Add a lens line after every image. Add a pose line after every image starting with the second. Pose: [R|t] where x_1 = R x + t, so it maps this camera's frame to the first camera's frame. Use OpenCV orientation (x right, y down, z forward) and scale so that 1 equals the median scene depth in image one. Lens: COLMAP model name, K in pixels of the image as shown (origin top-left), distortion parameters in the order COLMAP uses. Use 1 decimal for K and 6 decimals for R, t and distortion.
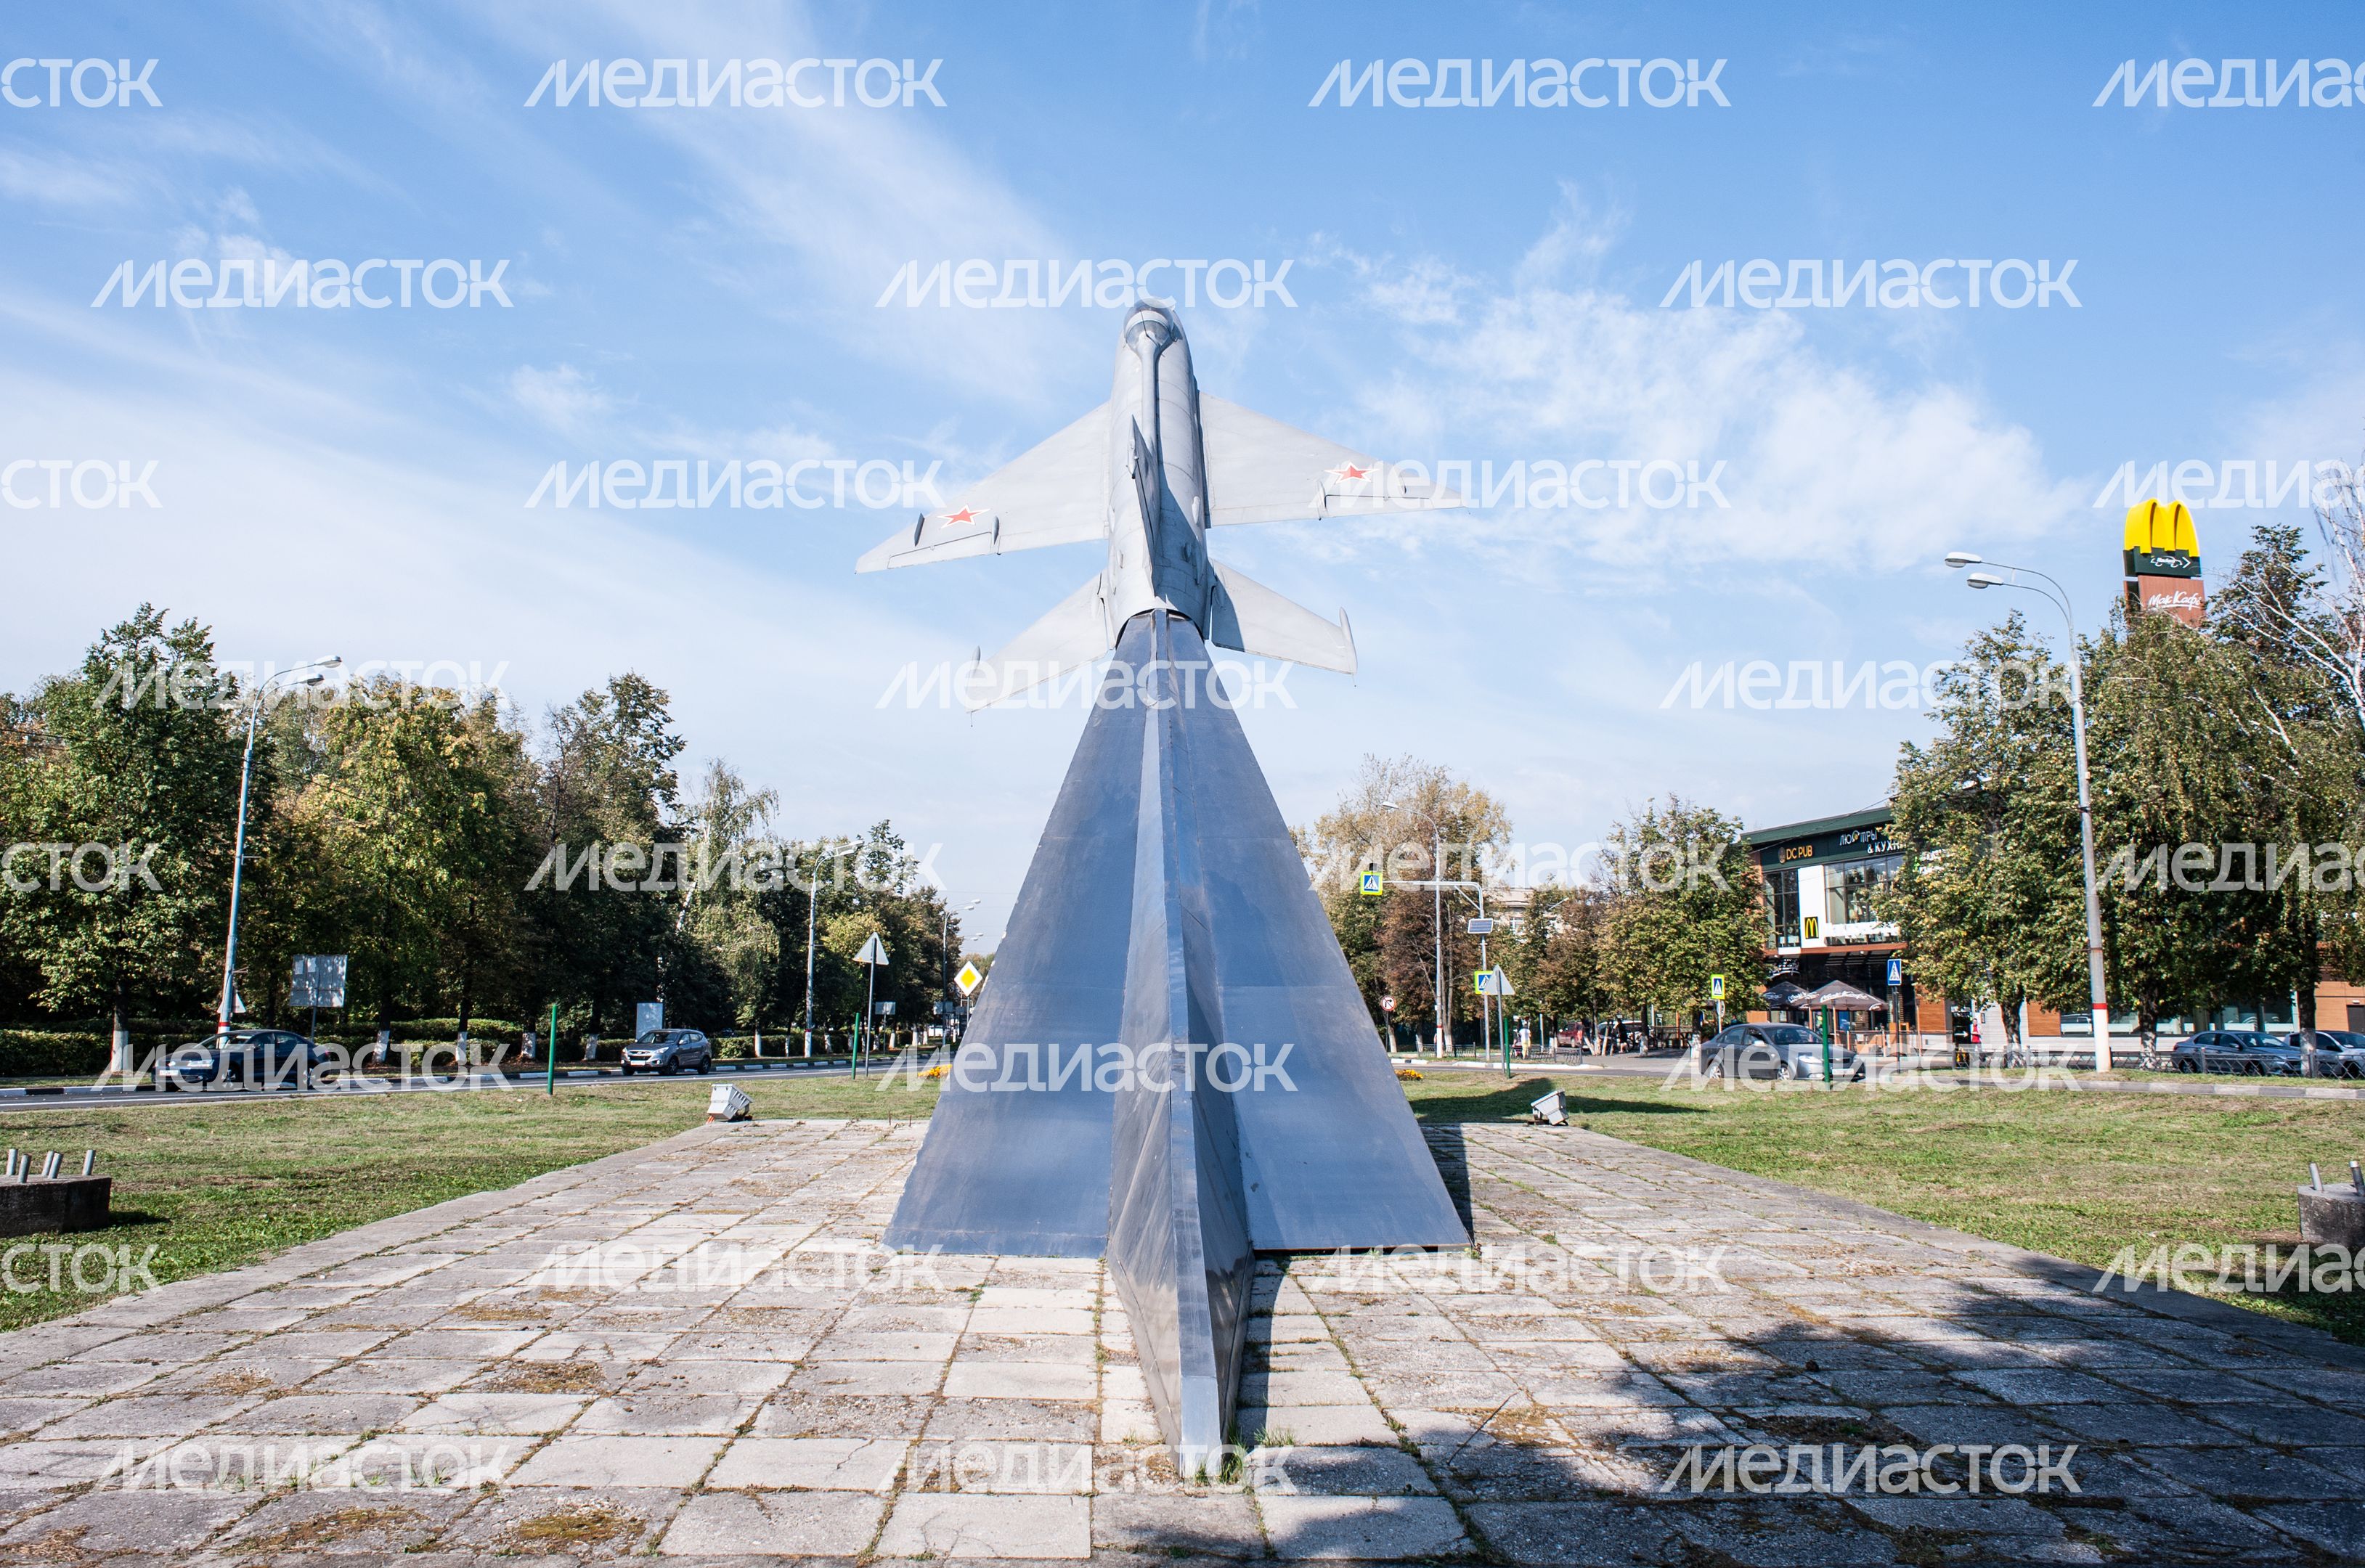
lens RADIAL K [[1913.6, 0, 1182.5], [0, 1913.6, 784.0], [0, 0, 1]] dist [0.003498, 0.008018]
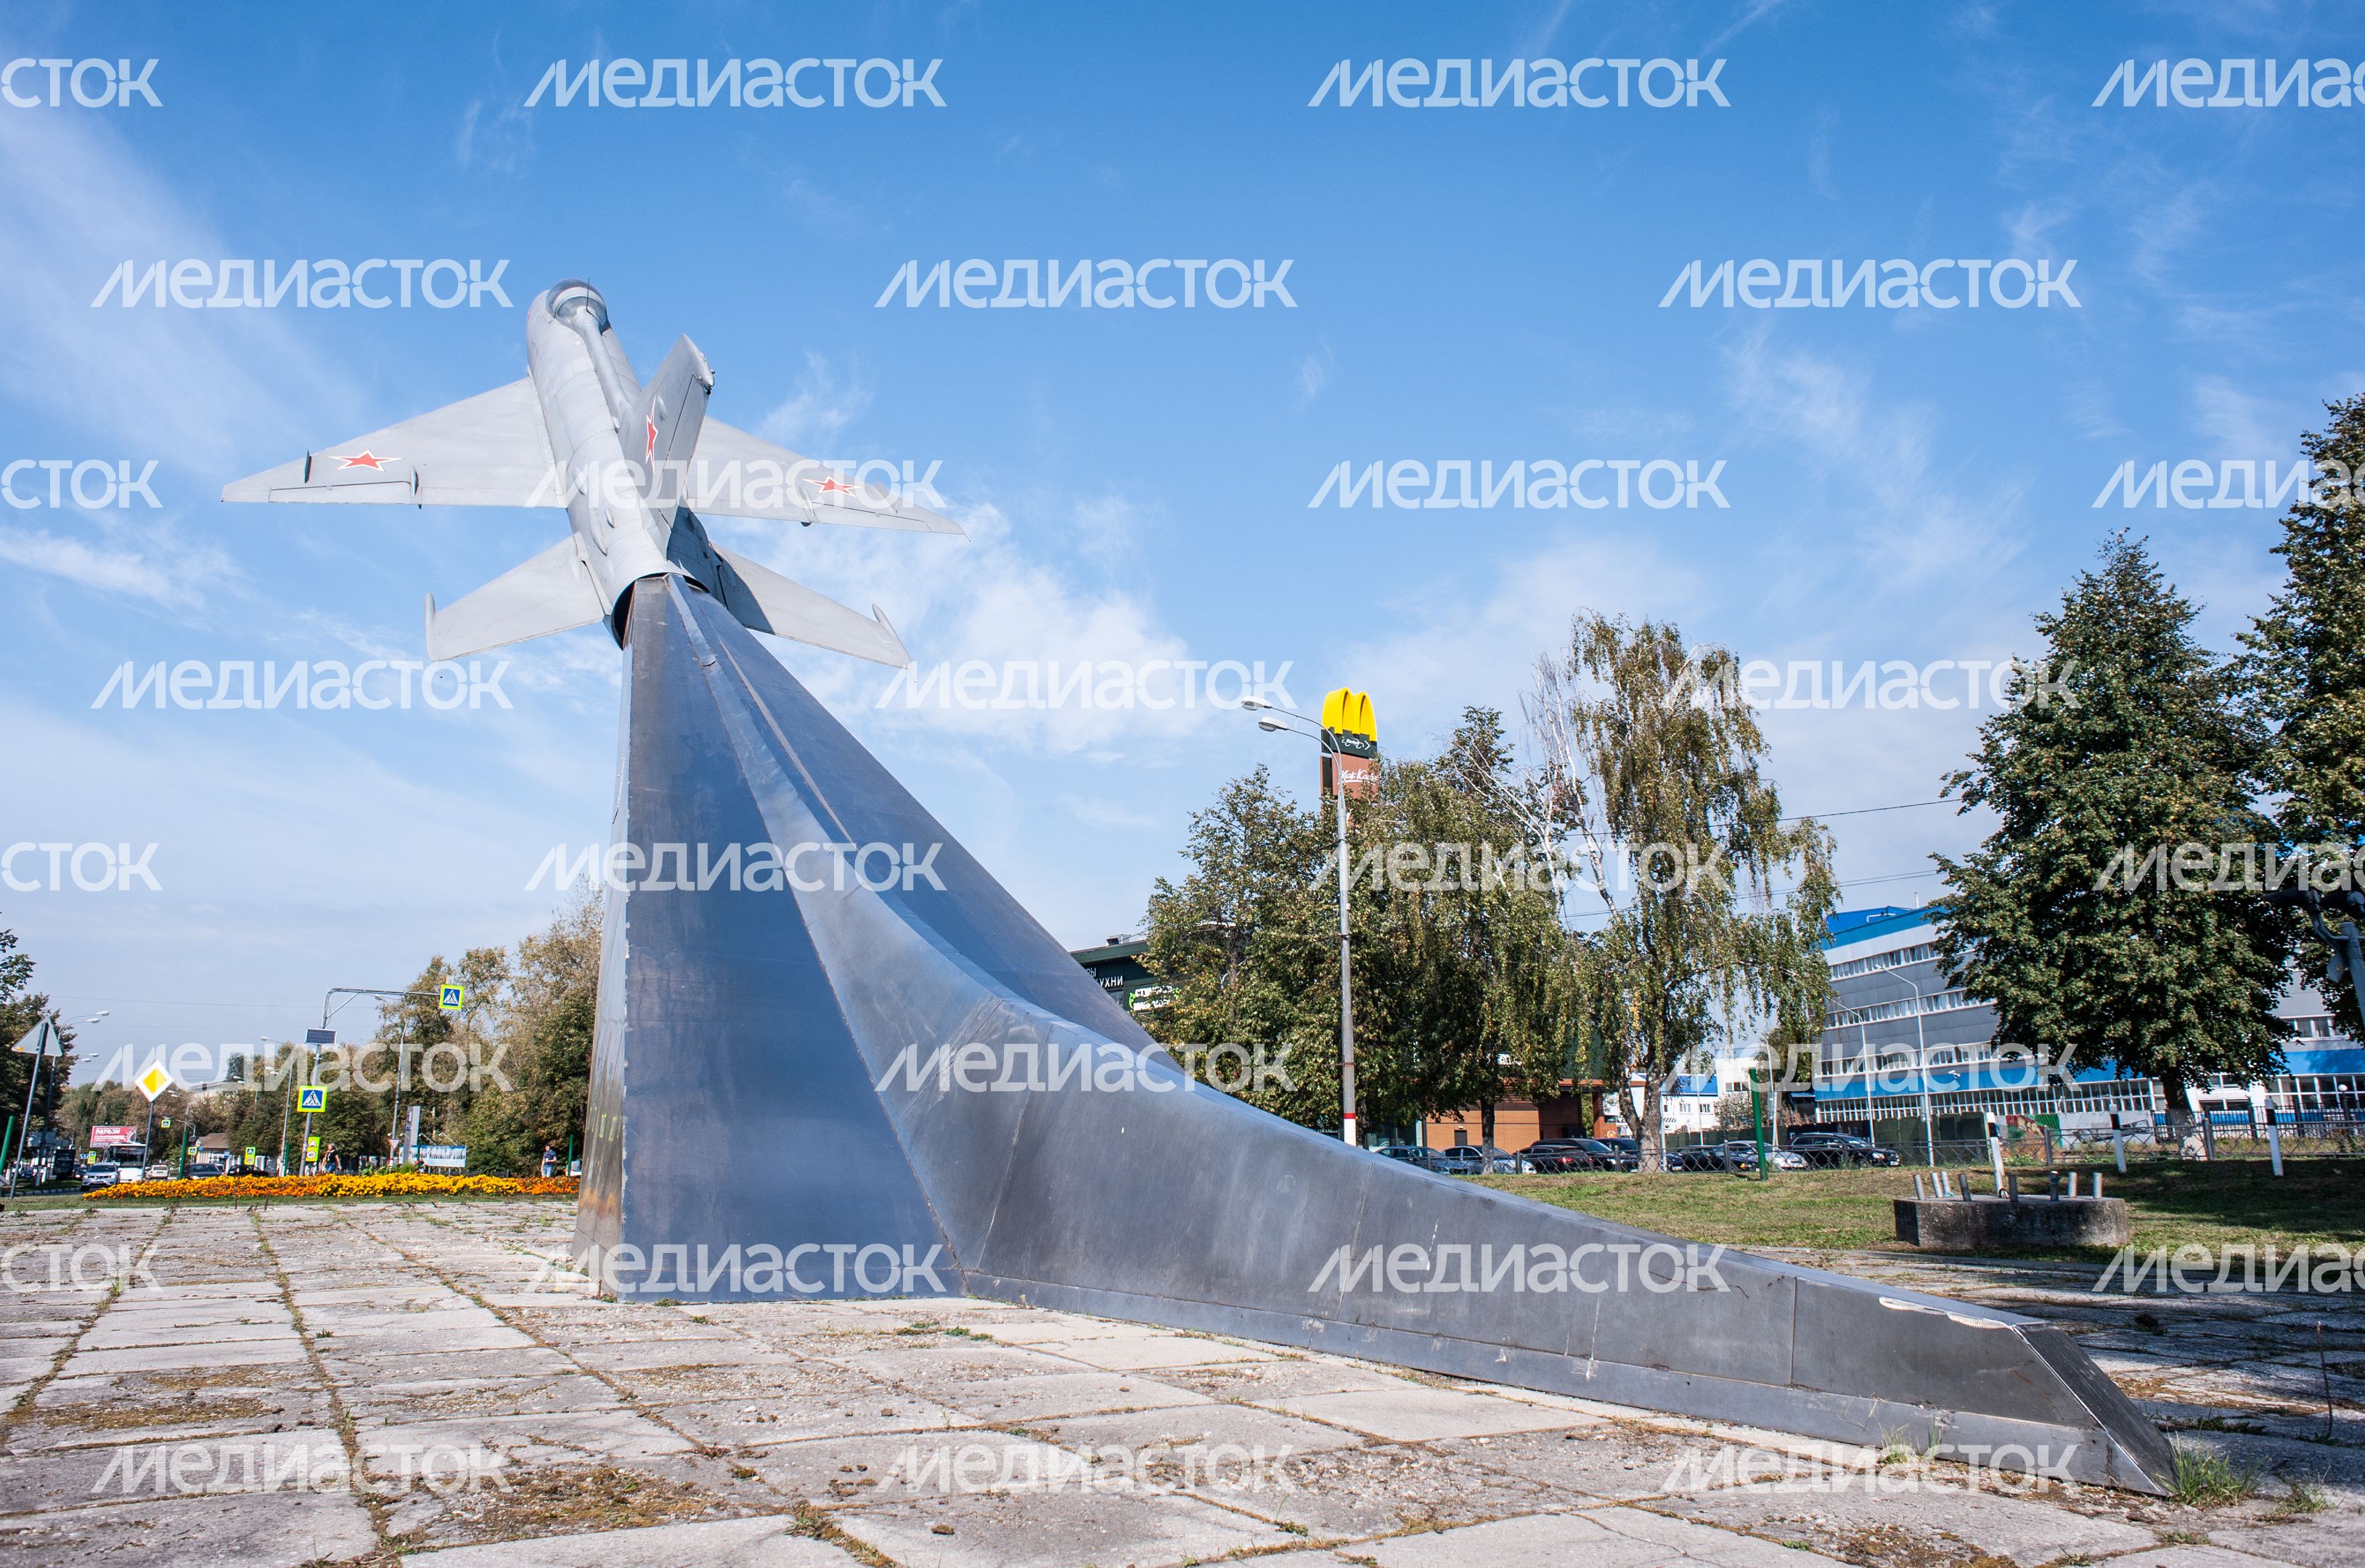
lens RADIAL K [[1793.5, 0, 1181.5], [0, 1793.5, 755.0], [0, 0, 1]] dist [-0.001894, 0.055137]
pose [[0.899644, 0.095831, 0.425978, -0.052916], [-0.051920, 0.992174, -0.113555, 0.024372], [-0.433526, 0.080043, 0.897579, 0.077860]]
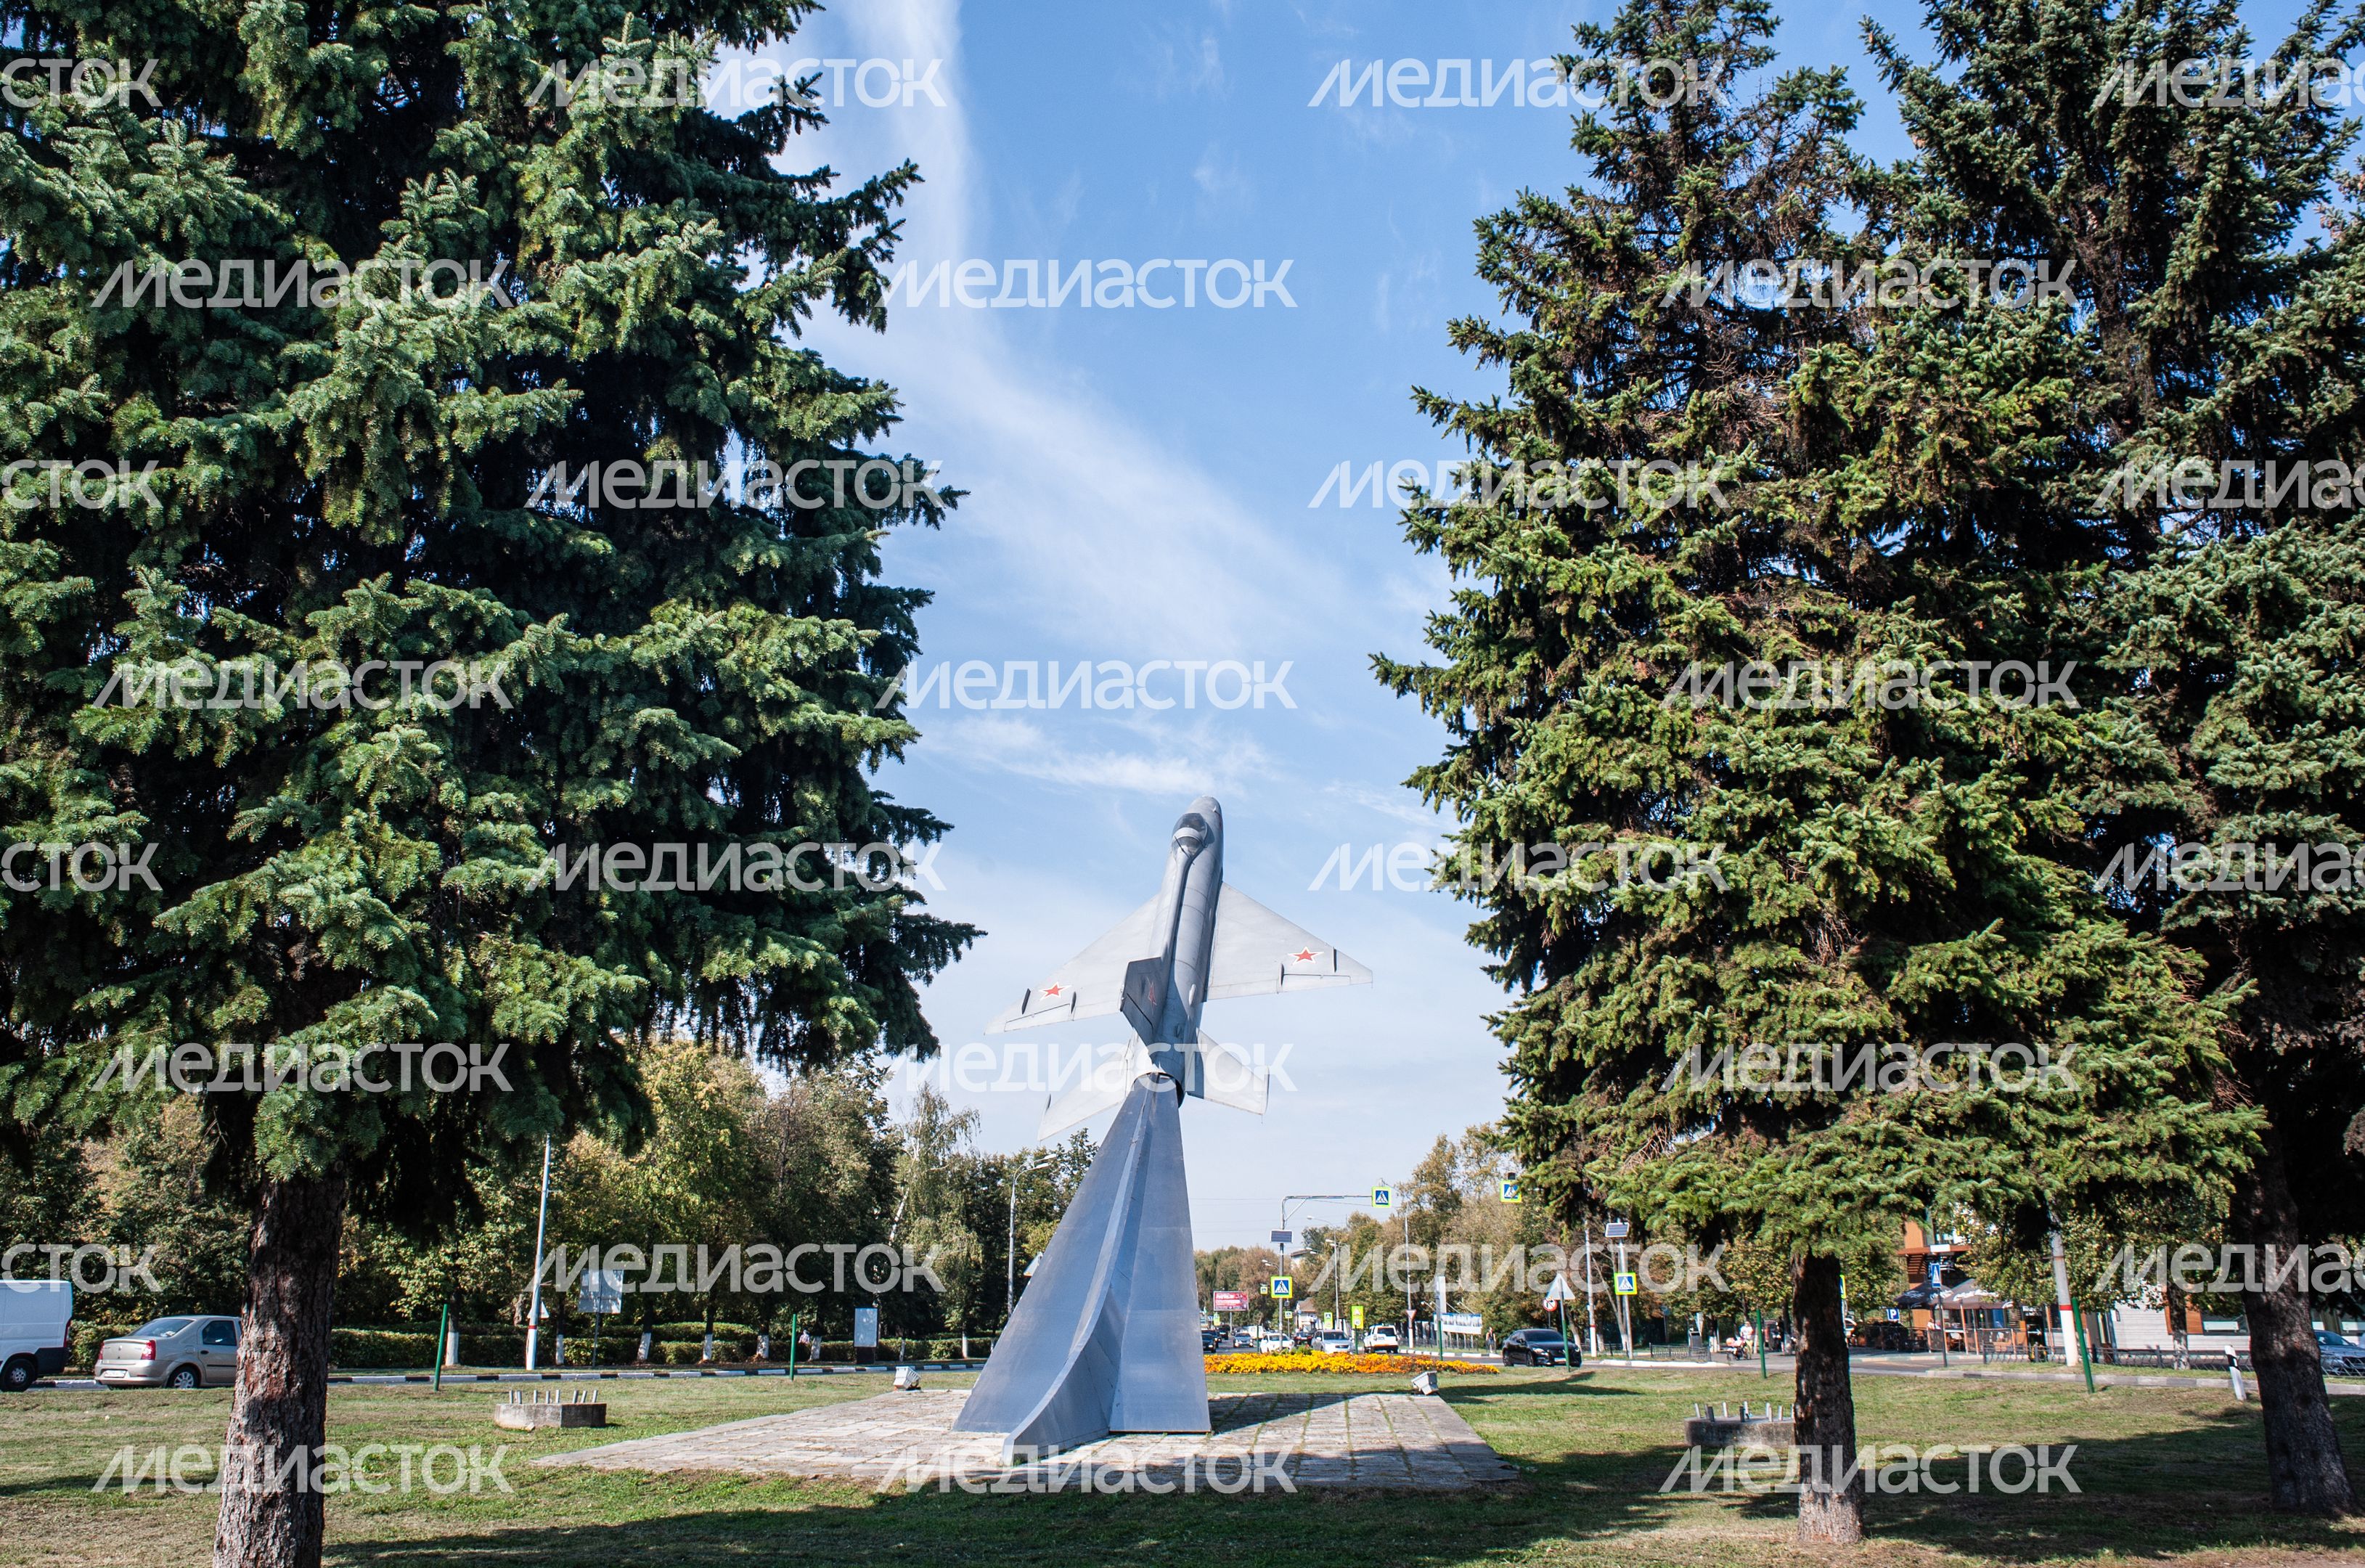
lens RADIAL K [[2250.1, 0, 1130.2], [0, 2250.1, 785.2], [0, 0, 1]] dist [-0.002891, -0.198720]
pose [[0.987272, -0.039965, -0.153938, 0.104117], [0.022730, 0.993433, -0.112134, -0.045482], [0.157409, 0.107208, 0.981697, -0.352100]]
